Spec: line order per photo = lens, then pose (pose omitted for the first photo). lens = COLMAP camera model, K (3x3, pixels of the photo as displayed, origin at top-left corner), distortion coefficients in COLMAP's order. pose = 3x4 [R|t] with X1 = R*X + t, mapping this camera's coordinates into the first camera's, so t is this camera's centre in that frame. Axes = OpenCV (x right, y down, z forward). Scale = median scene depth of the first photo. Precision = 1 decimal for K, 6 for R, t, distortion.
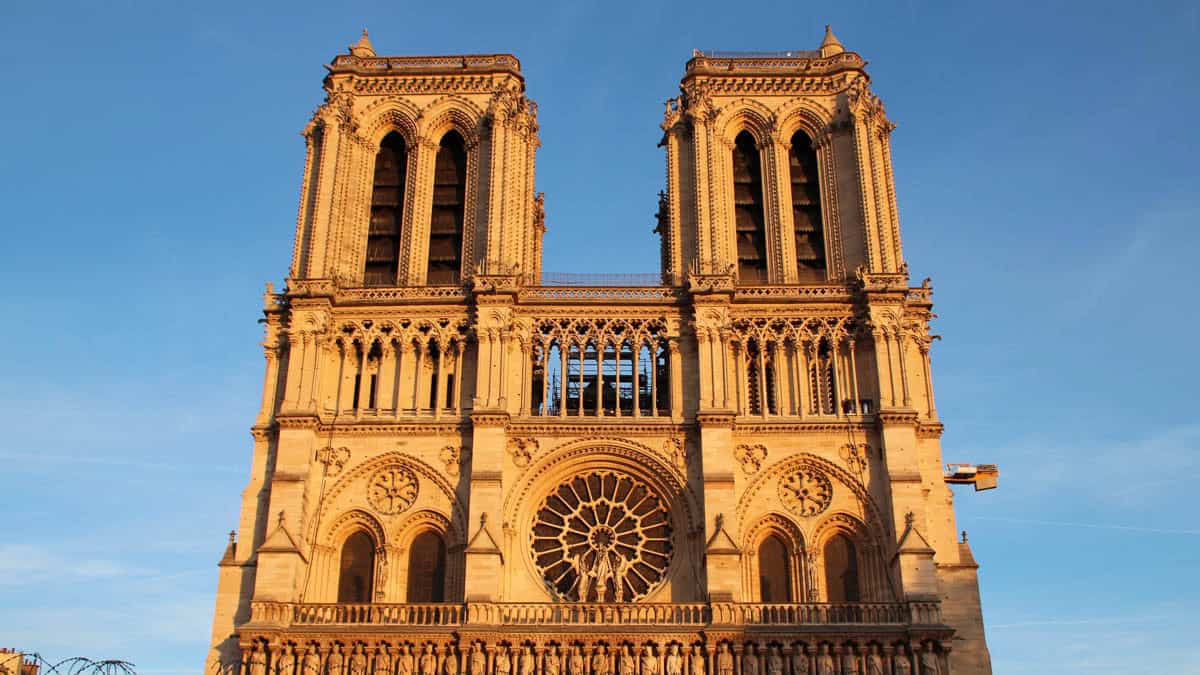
lens RADIAL K [[1256.8, 0, 555.8], [0, 1256.8, 337.9], [0, 0, 1]] dist [-0.053029, -0.002831]
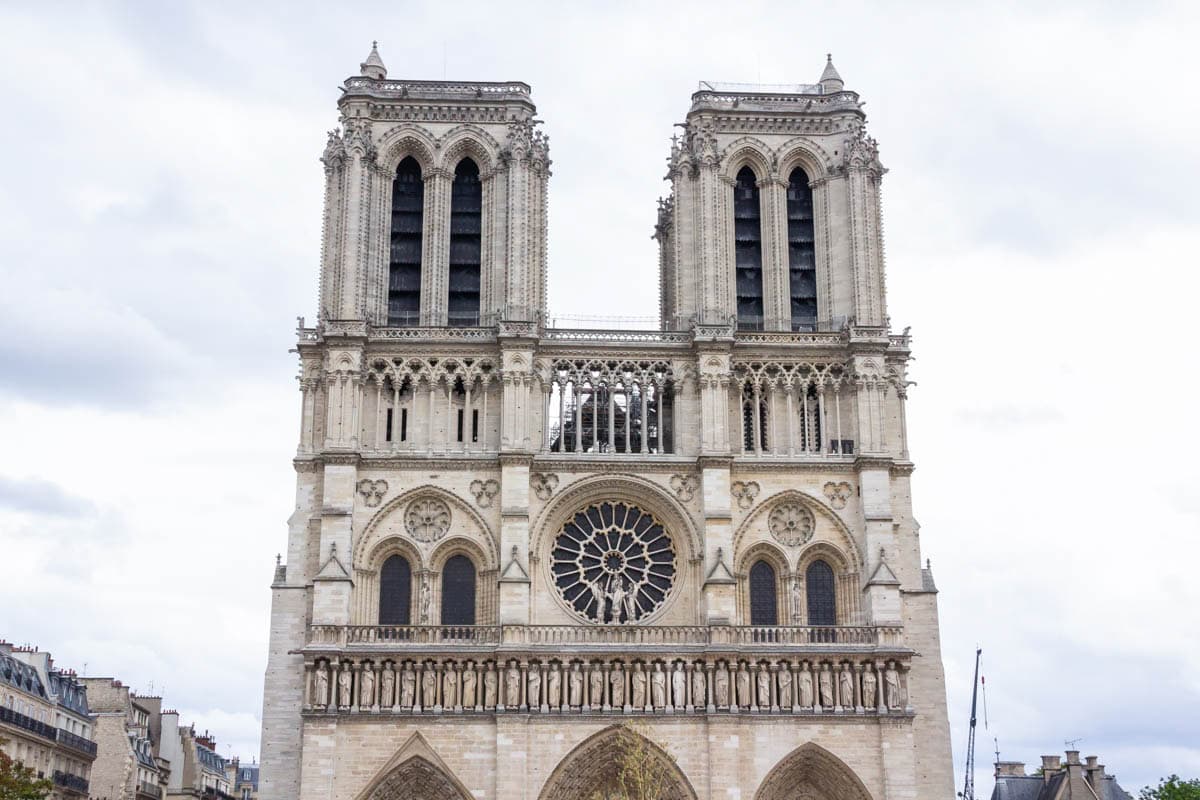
lens RADIAL K [[1528.9, 0, 600.0], [0, 1528.9, 400.0], [0, 0, 1]] dist [0.081115, 0.024311]
pose [[0.996383, 0.008448, 0.084550, -0.092388], [-0.021404, 0.987912, 0.153534, -0.195100], [-0.082231, -0.154789, 0.984519, -0.337960]]
